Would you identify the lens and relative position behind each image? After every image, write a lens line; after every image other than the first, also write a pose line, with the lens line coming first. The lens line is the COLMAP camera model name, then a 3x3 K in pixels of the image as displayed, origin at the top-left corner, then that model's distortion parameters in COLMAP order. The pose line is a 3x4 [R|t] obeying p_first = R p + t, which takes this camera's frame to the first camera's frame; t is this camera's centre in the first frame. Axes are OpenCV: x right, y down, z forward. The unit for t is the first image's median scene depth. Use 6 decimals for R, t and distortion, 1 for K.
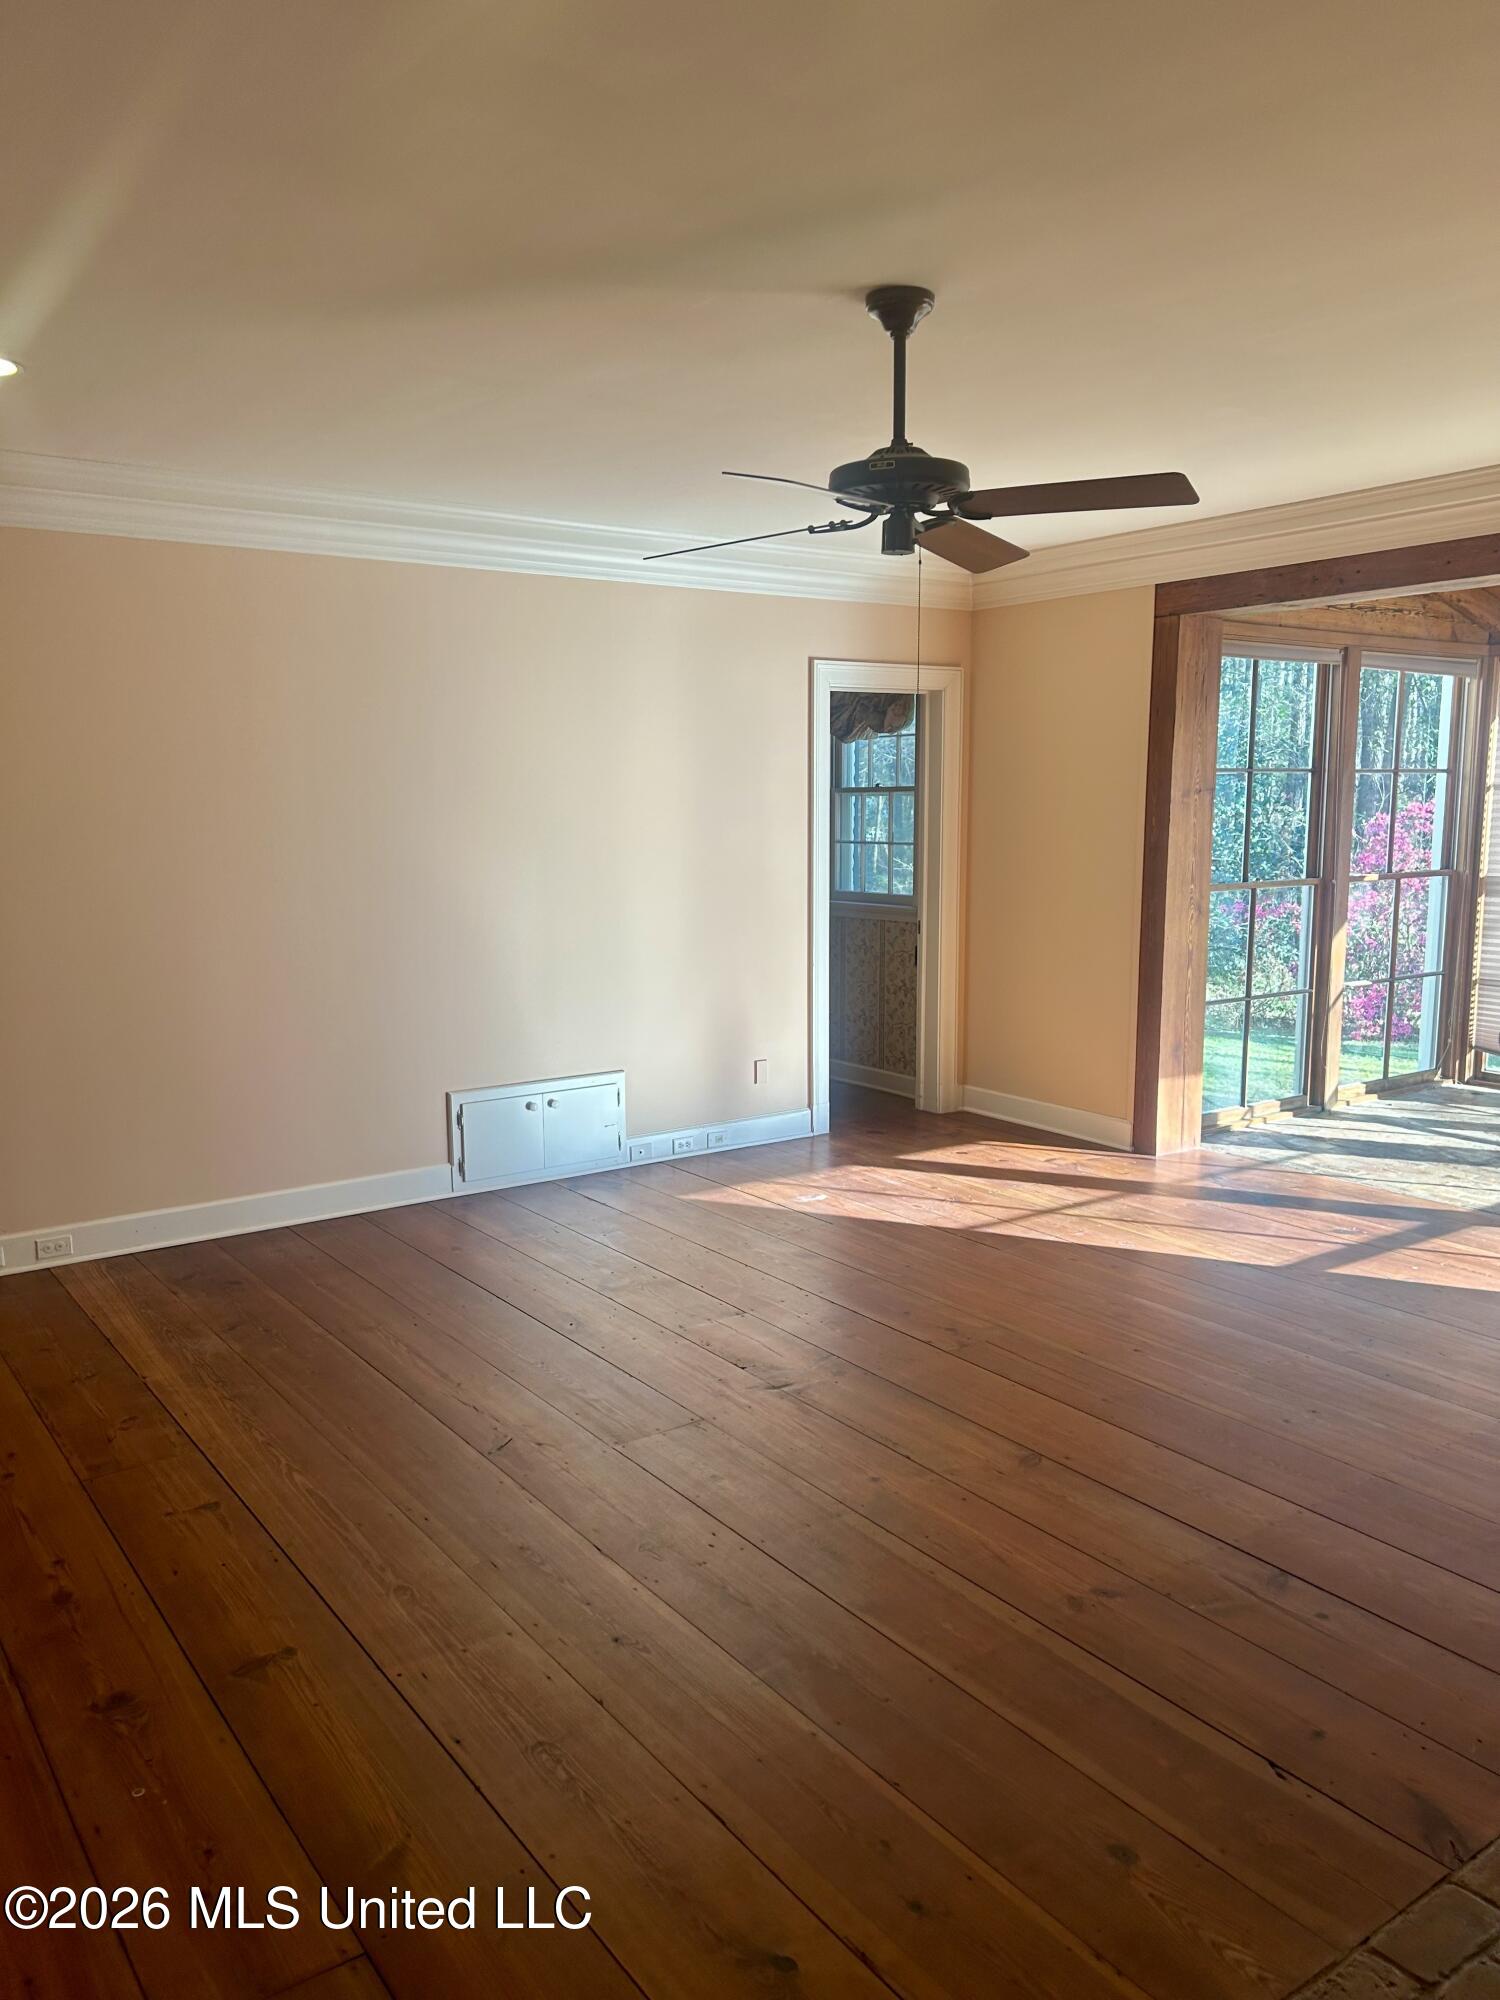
lens RADIAL K [[1495.8, 0, 740.6], [0, 1495.8, 1010.7], [0, 0, 1]] dist [0.042520, -0.047482]
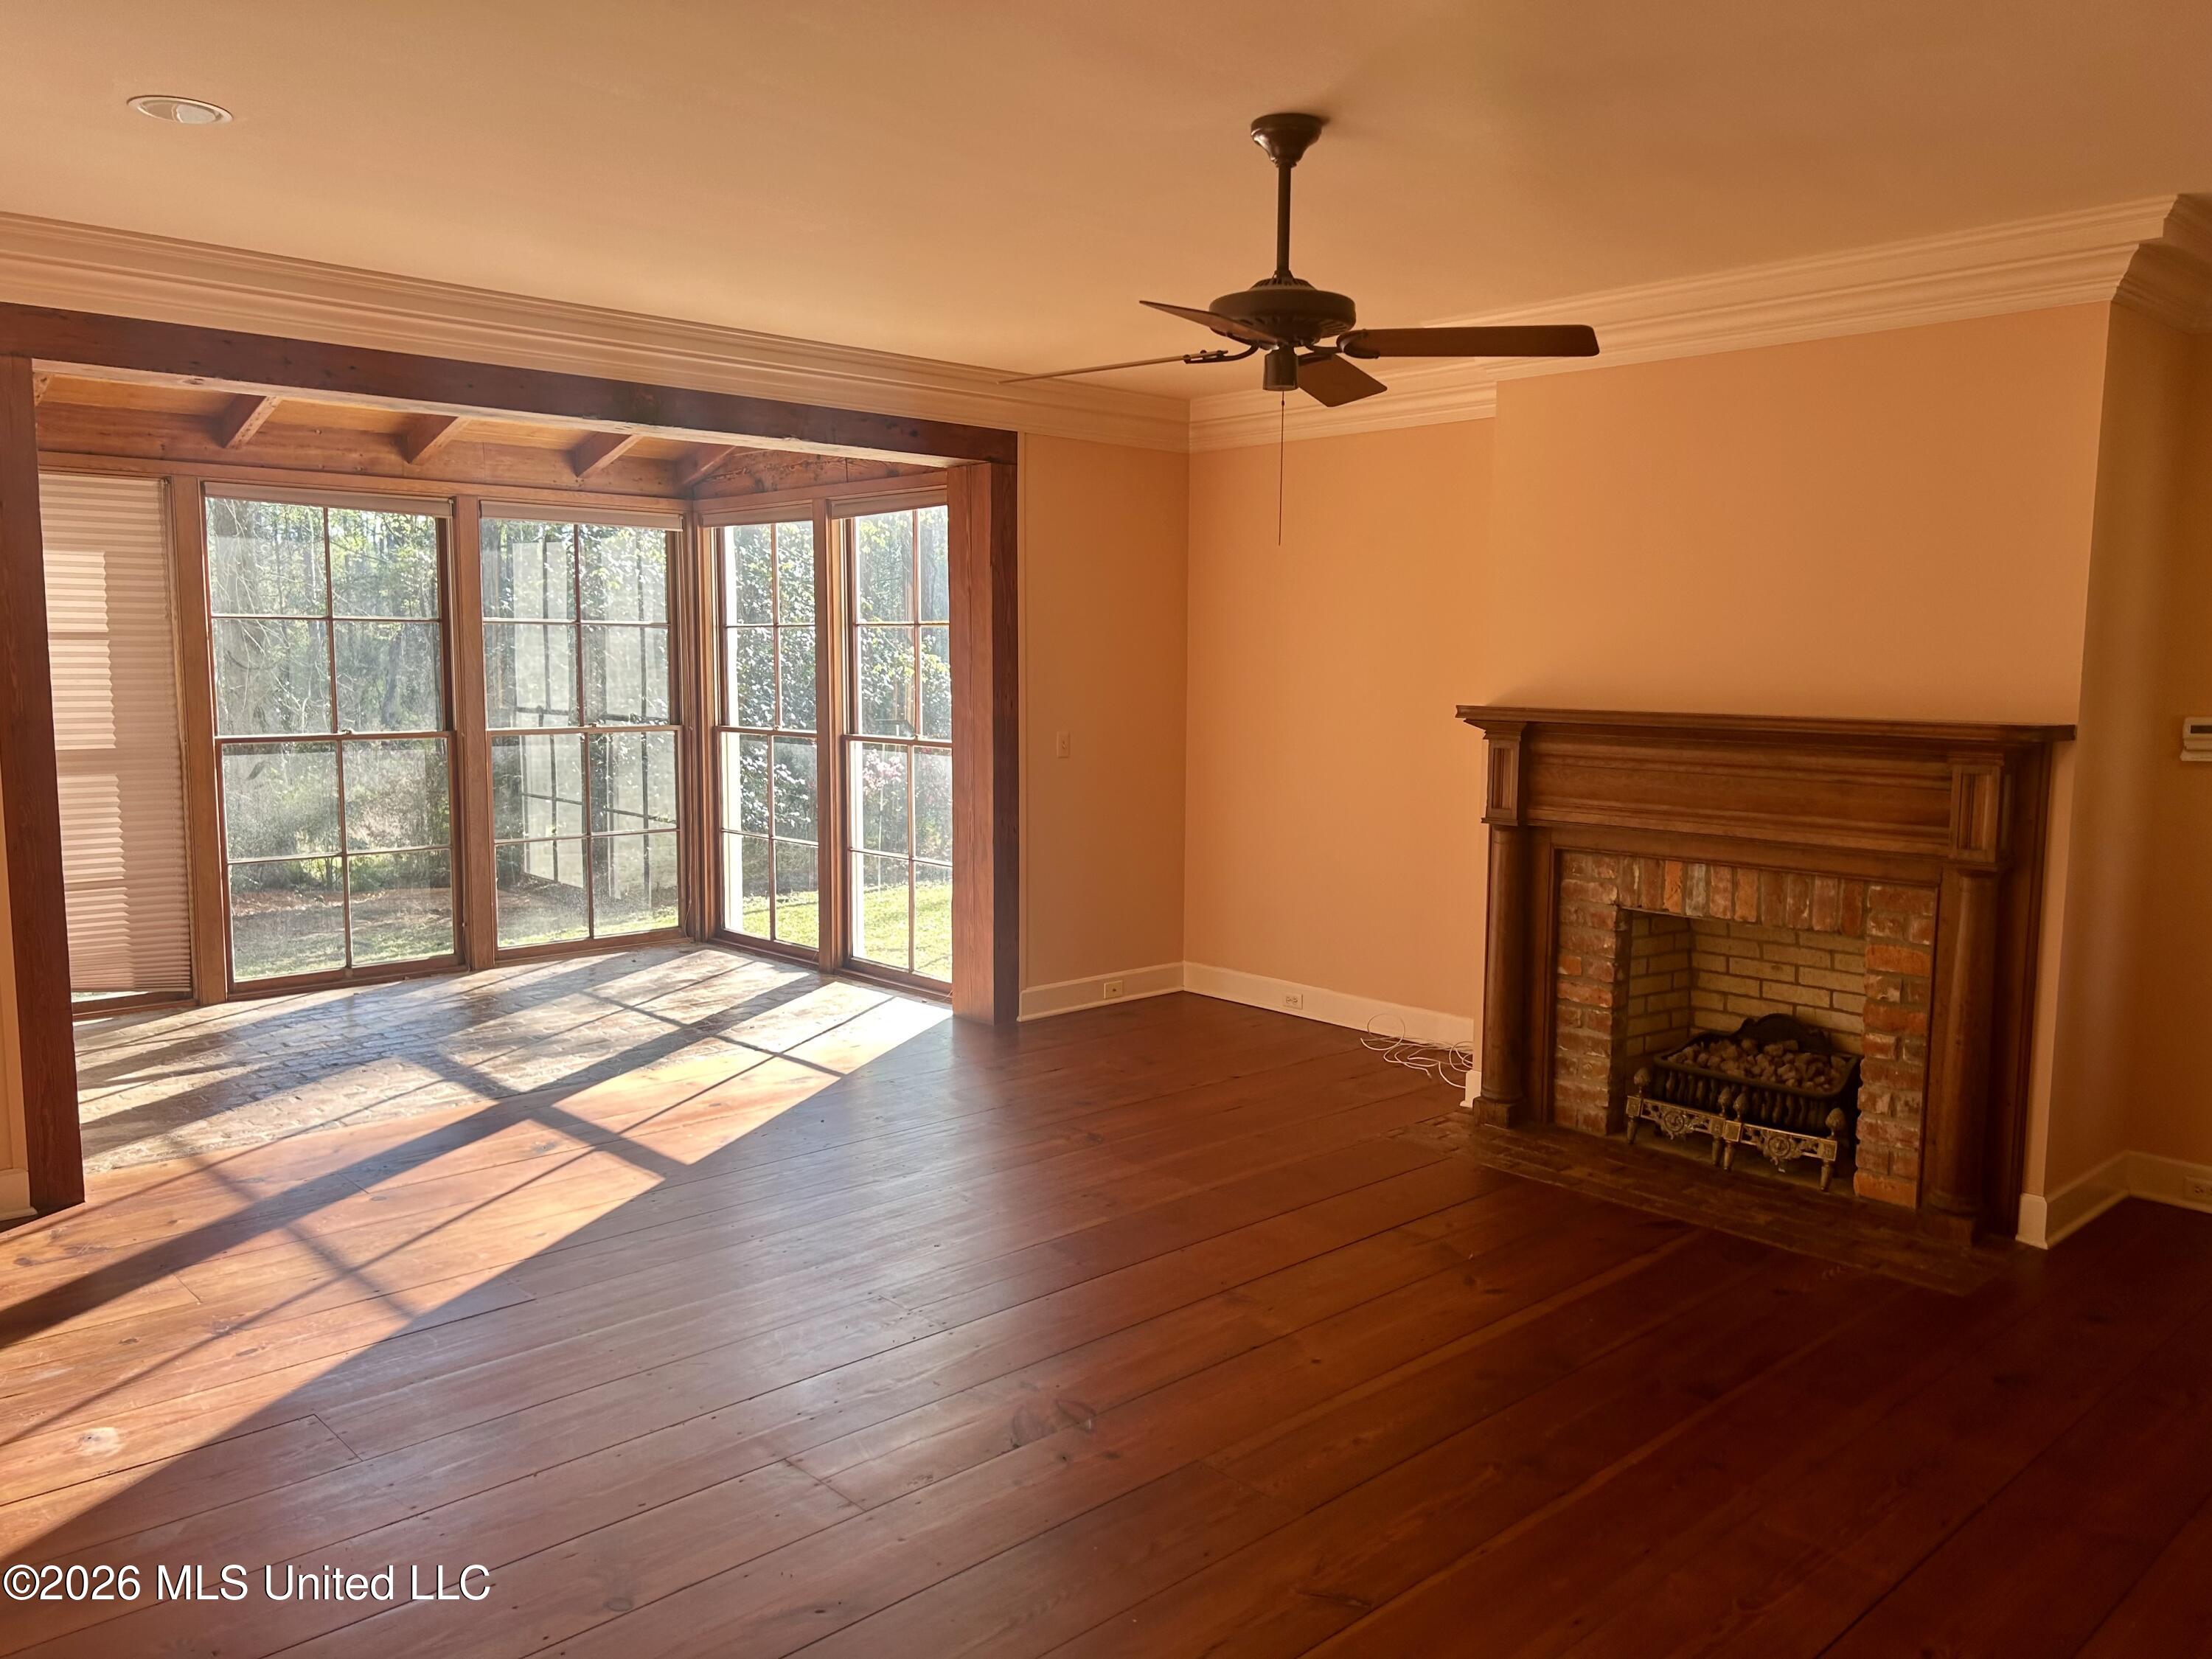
lens RADIAL K [[1654.4, 0, 1095.9], [0, 1654.4, 827.3], [0, 0, 1]] dist [0.042520, -0.047482]
pose [[-0.135401, -0.097547, 0.985977, -0.545157], [0.135073, 0.984033, 0.115903, -0.099073], [-0.981541, 0.148872, -0.120064, 0.735843]]
